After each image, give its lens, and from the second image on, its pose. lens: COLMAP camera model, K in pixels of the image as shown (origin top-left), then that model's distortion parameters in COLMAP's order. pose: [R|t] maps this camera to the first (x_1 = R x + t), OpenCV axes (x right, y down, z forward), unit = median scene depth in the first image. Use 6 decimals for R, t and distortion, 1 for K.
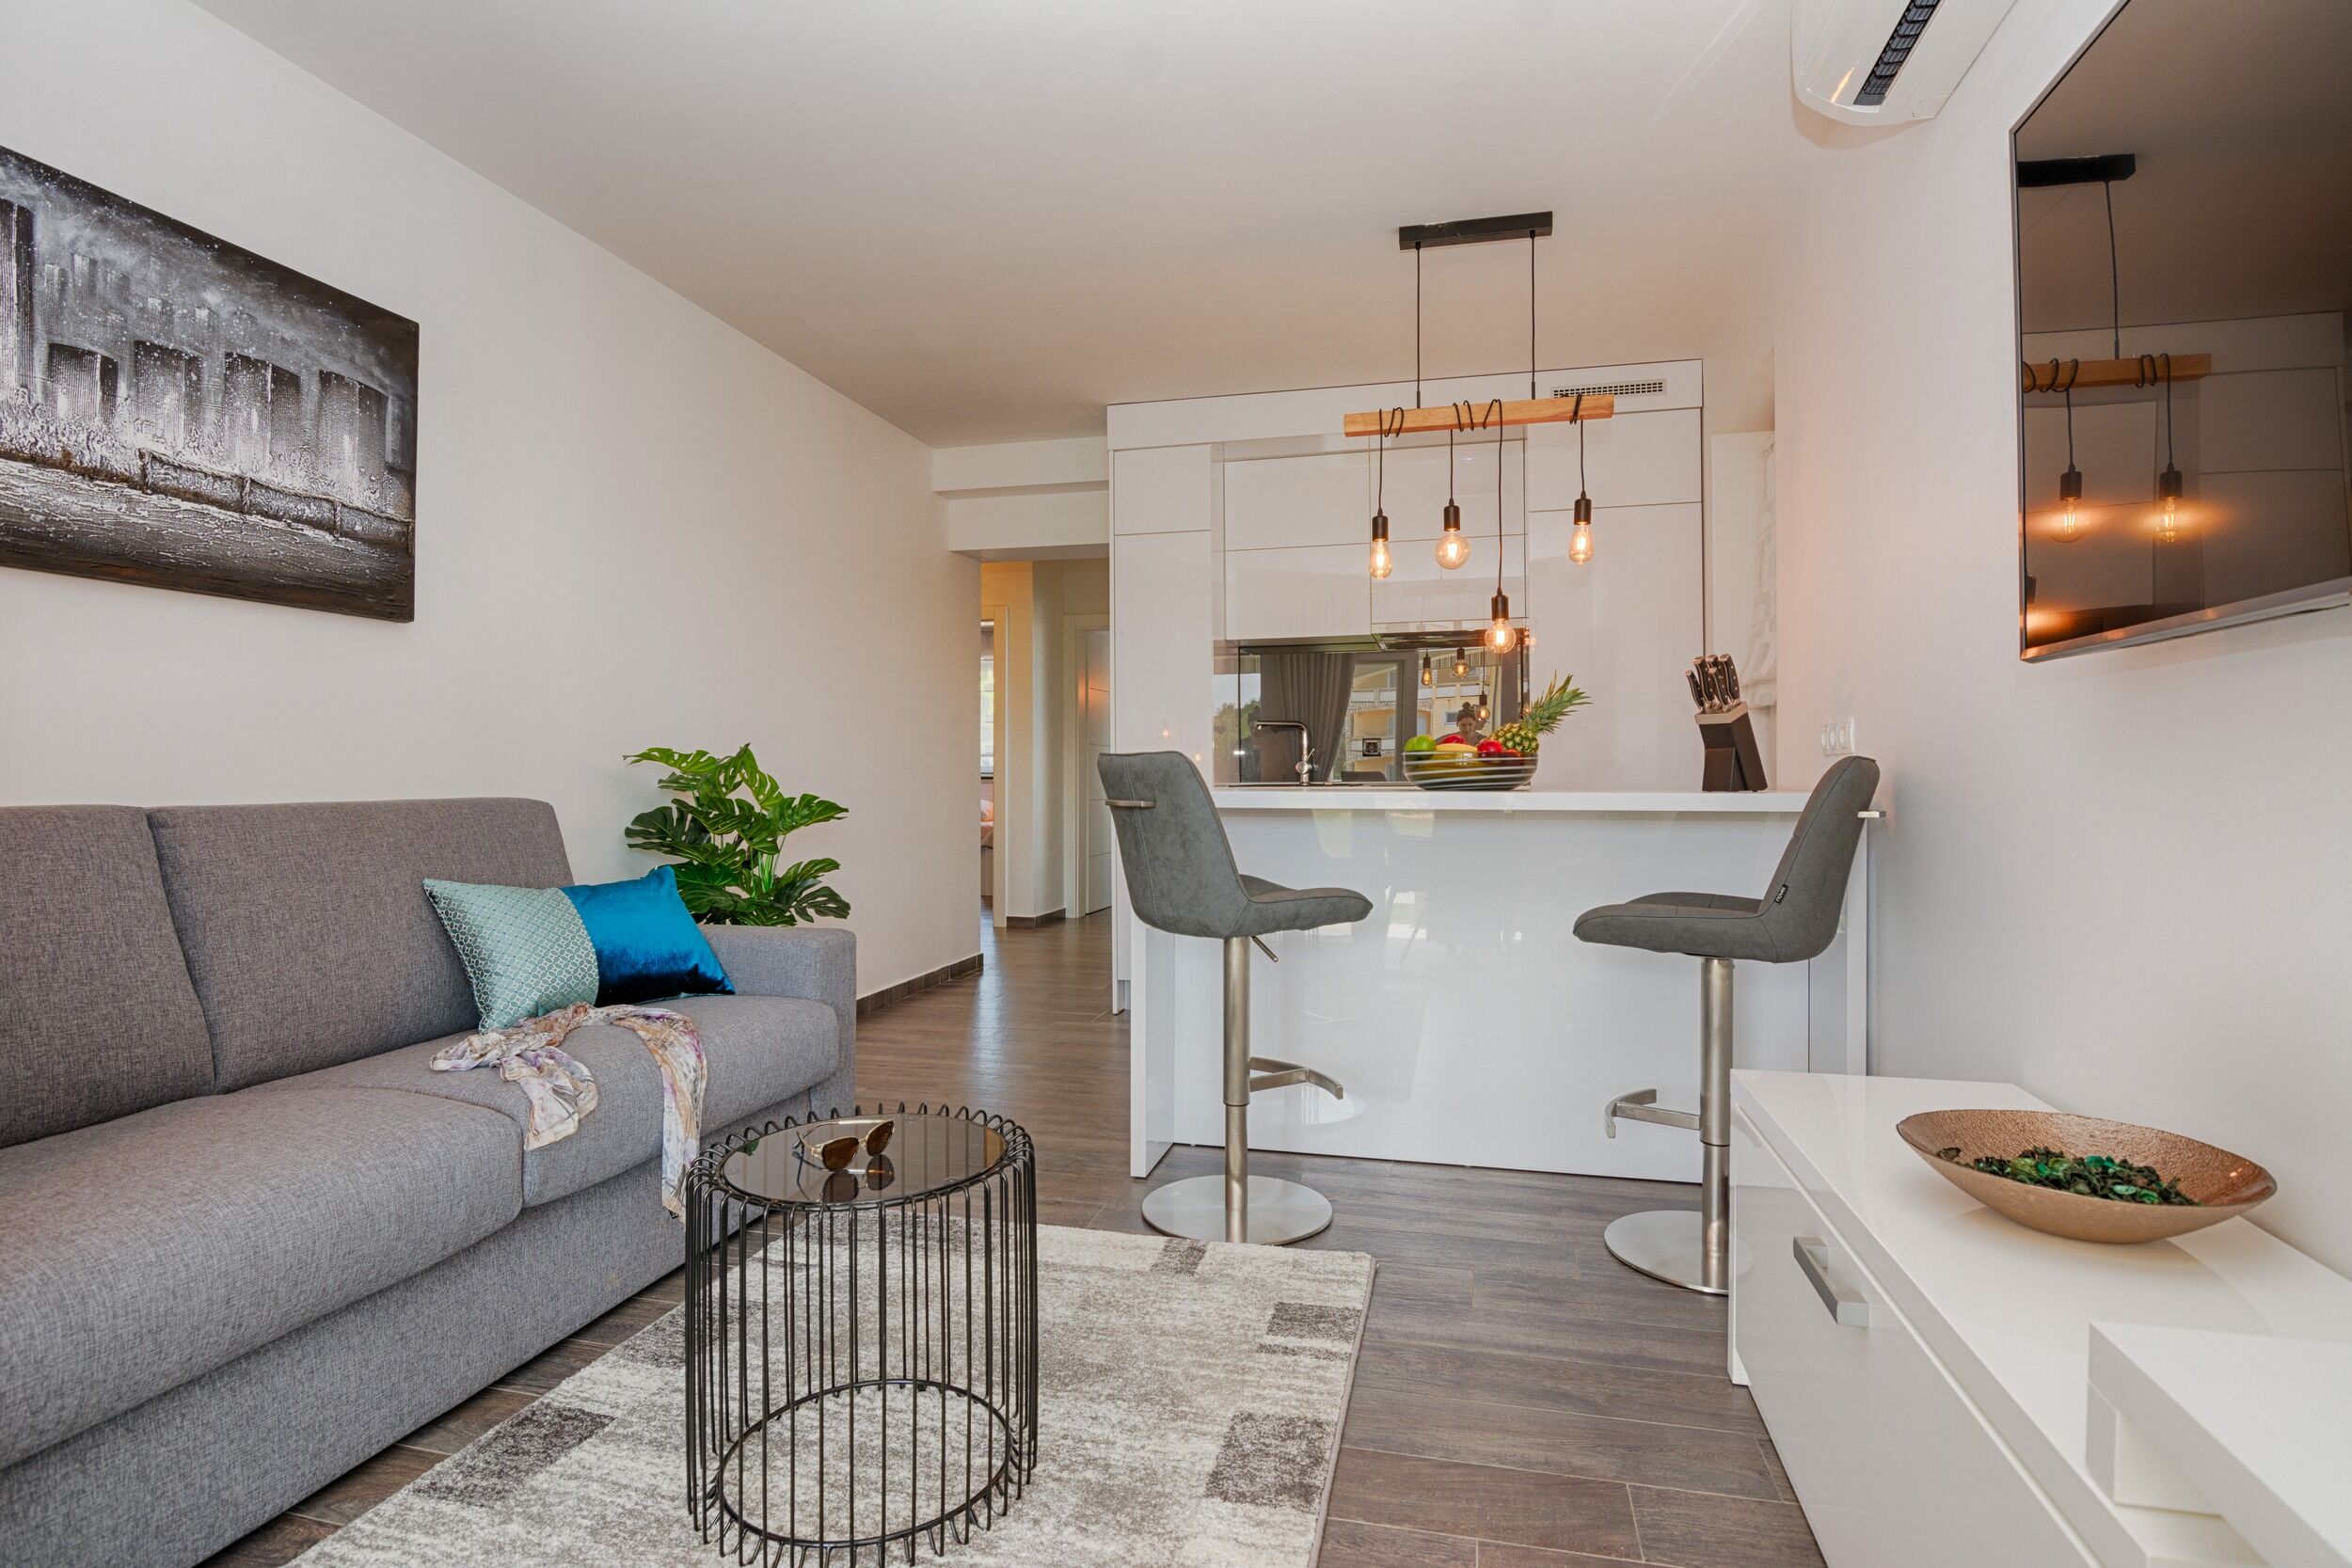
lens RADIAL K [[1156.2, 0, 1243.0], [0, 1156.2, 777.8], [0, 0, 1]] dist [0.000179, -0.008731]
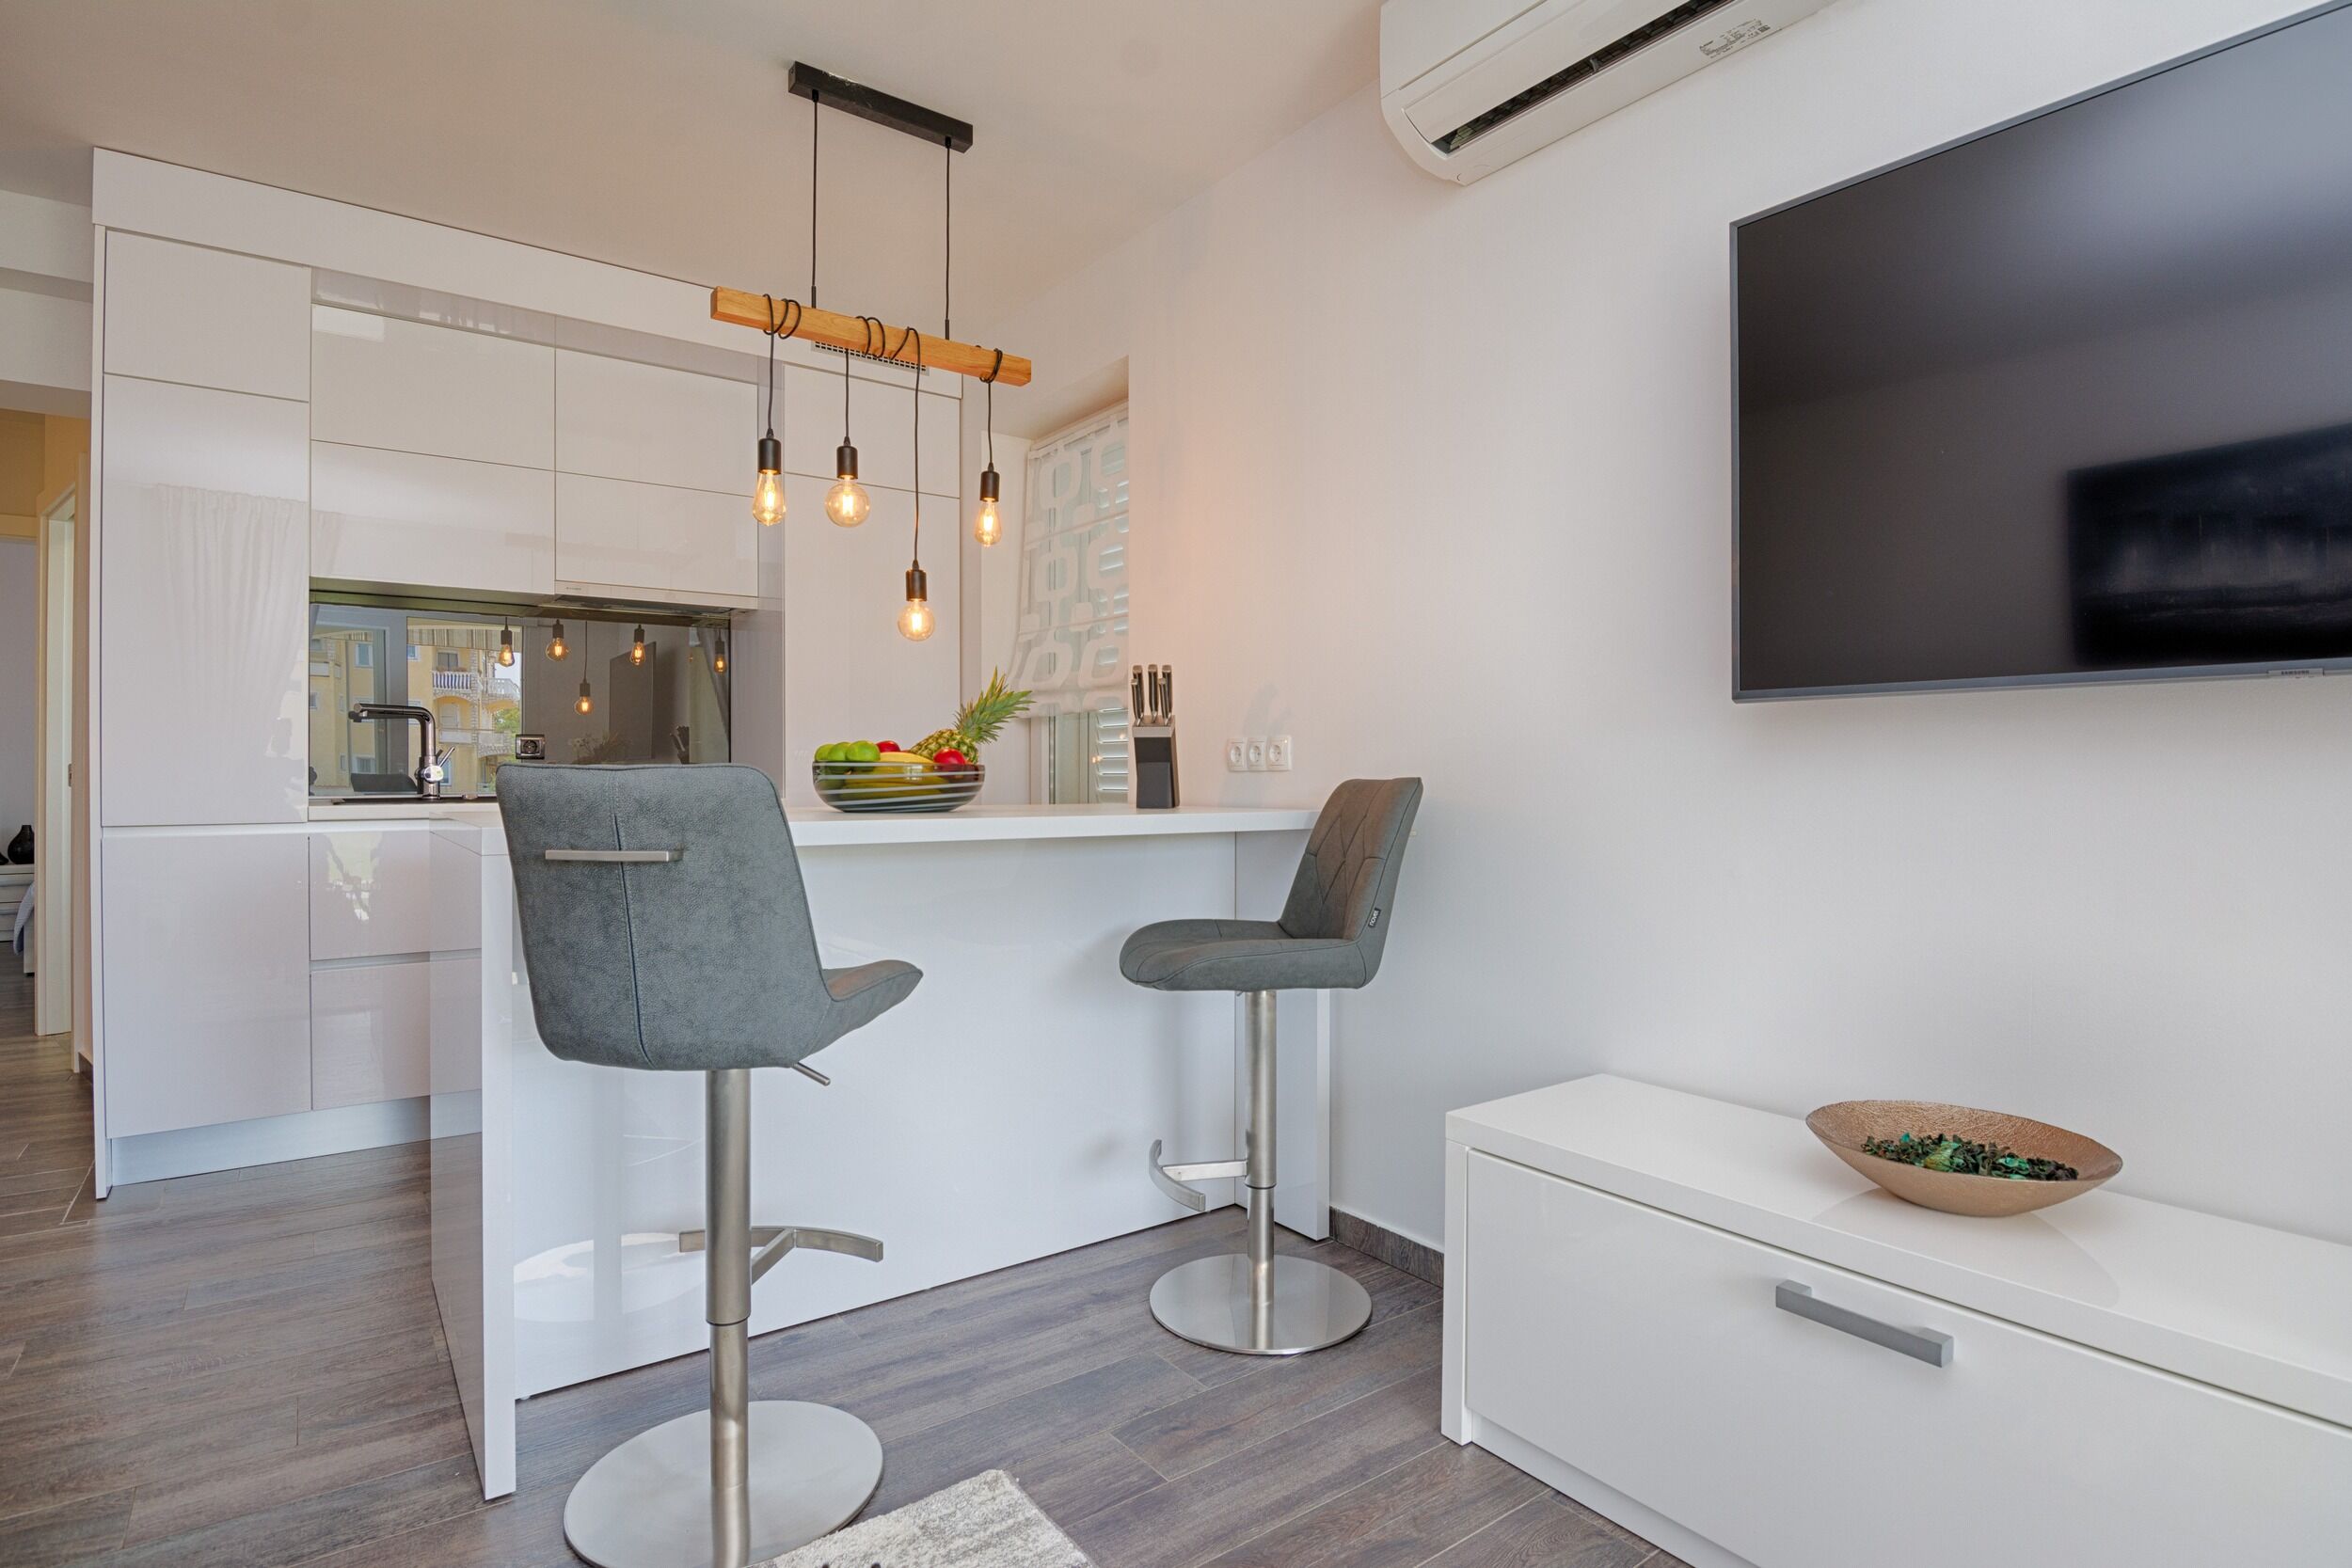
lens RADIAL K [[1144.9, 0, 1172.2], [0, 1144.9, 777.5], [0, 0, 1]] dist [-0.010646, -0.008975]
pose [[0.667848, 0.001400, 0.744297, -0.367919], [-0.002106, 0.999998, 0.000008, -0.017899], [-0.744295, -0.001573, 0.667849, 0.477340]]
